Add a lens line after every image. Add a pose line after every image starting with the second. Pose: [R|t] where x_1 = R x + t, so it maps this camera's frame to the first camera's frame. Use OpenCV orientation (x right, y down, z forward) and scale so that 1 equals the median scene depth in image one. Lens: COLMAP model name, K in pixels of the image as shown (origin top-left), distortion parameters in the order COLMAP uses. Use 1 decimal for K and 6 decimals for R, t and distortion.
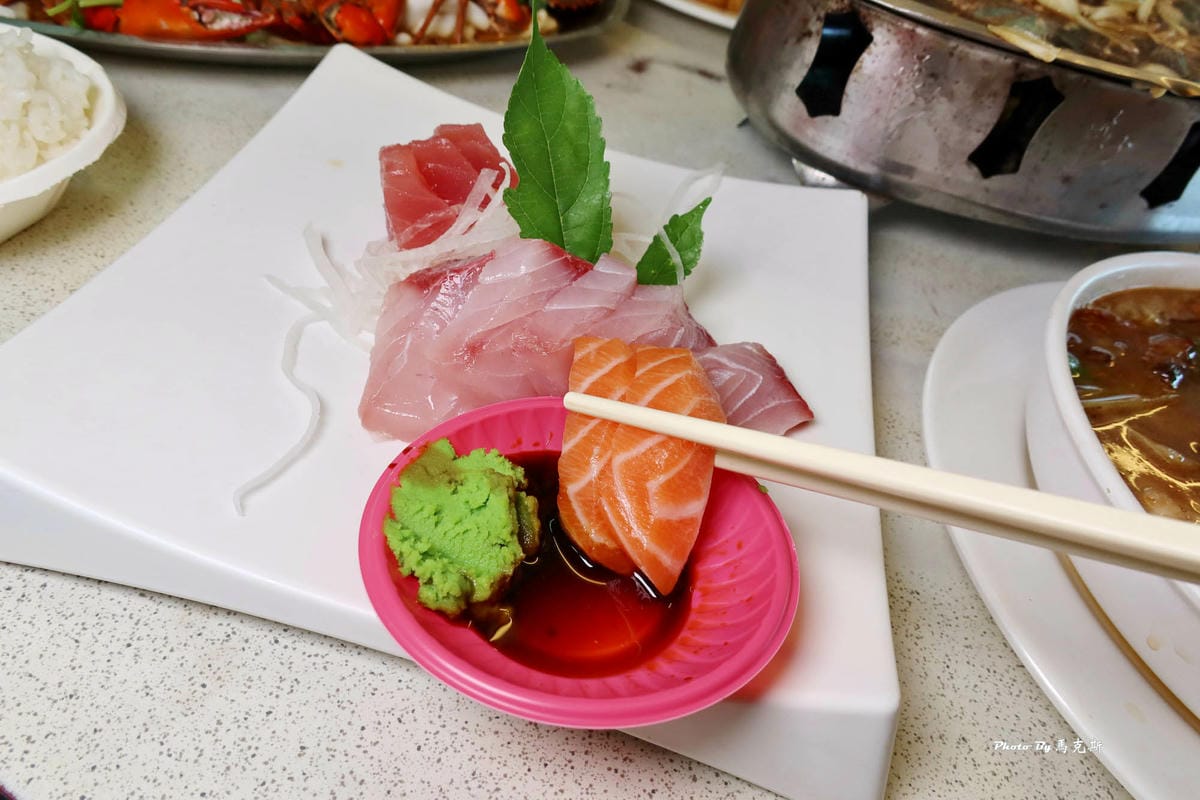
lens RADIAL K [[824.1, 0, 598.1], [0, 824.1, 402.1], [0, 0, 1]] dist [-0.006571, 0.002443]
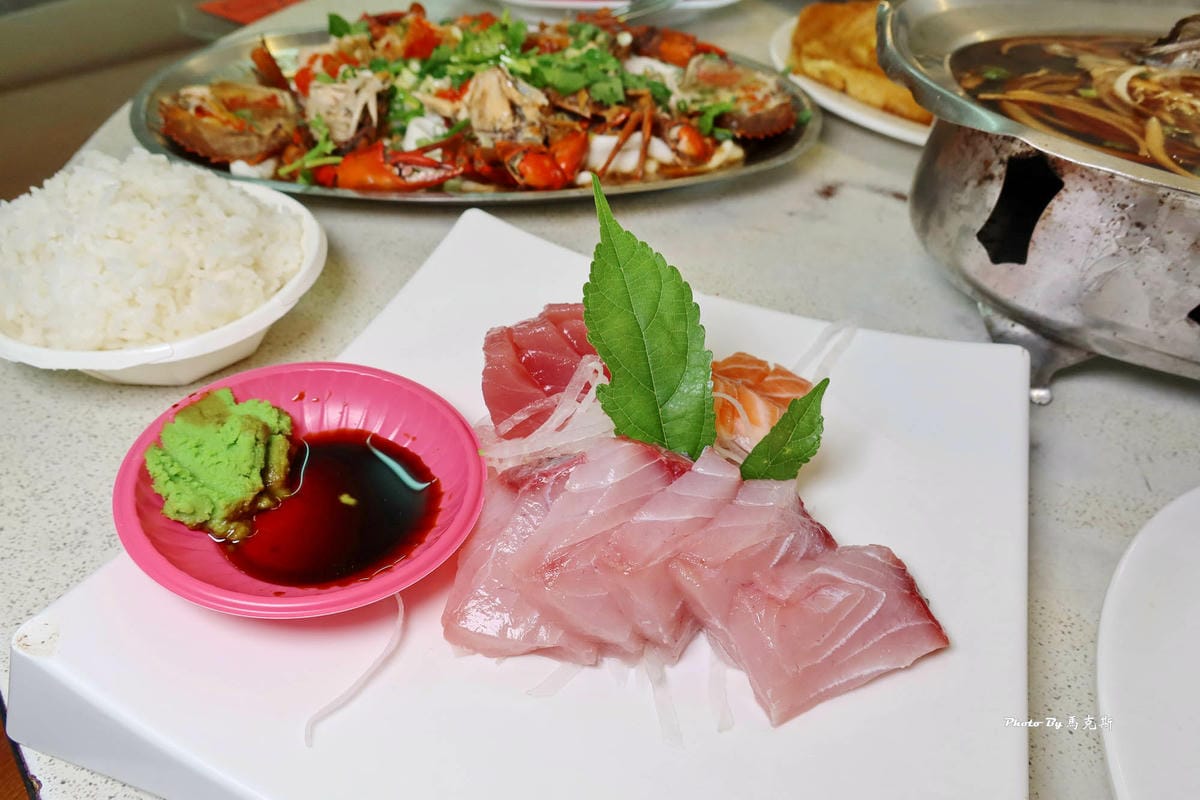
lens RADIAL K [[824.1, 0, 598.1], [0, 824.1, 403.1], [0, 0, 1]] dist [-0.006571, 0.002443]
pose [[0.959523, 0.054522, -0.276302, 0.102699], [-0.078384, 0.994017, -0.076062, -0.093099], [0.270501, 0.094641, 0.958056, 0.029338]]
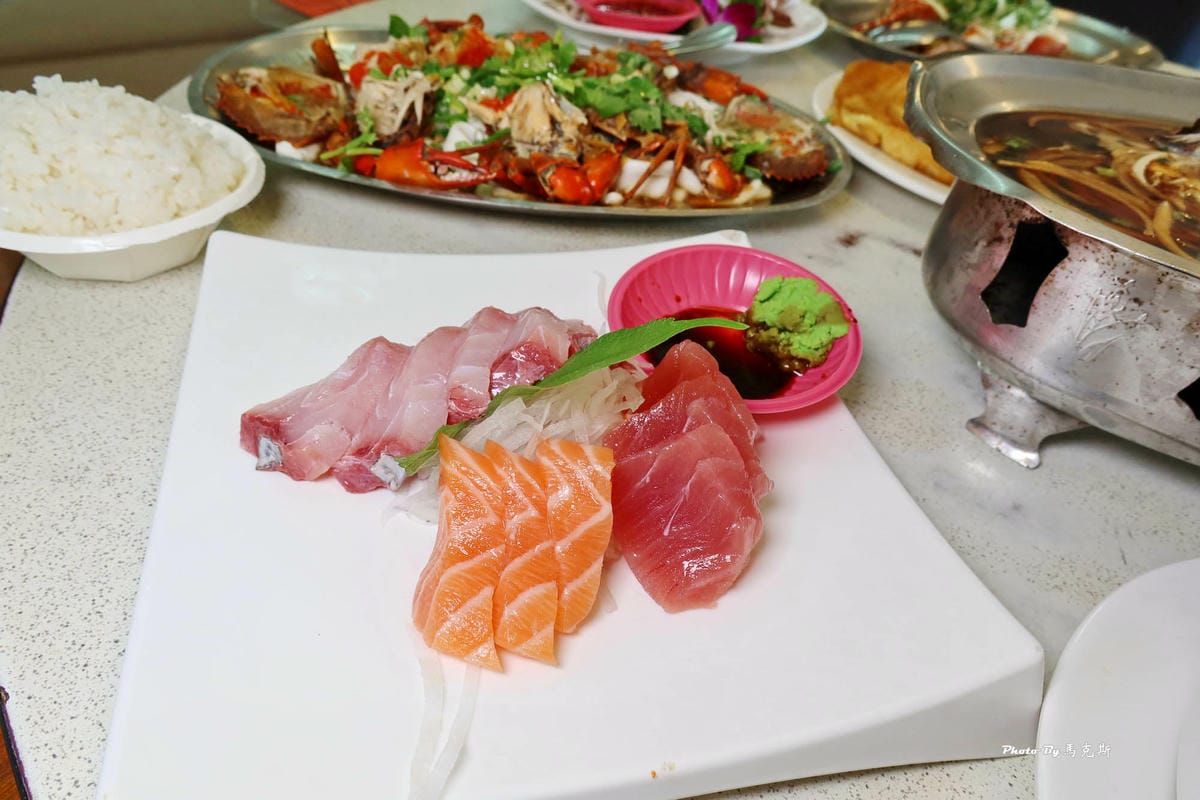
lens RADIAL K [[824.1, 0, 597.6], [0, 824.1, 400.8], [0, 0, 1]] dist [-0.006571, 0.002443]
pose [[0.939848, 0.162461, -0.300486, 0.135304], [-0.203124, 0.973040, -0.109239, -0.071388], [0.274638, 0.163704, 0.947510, 0.013703]]
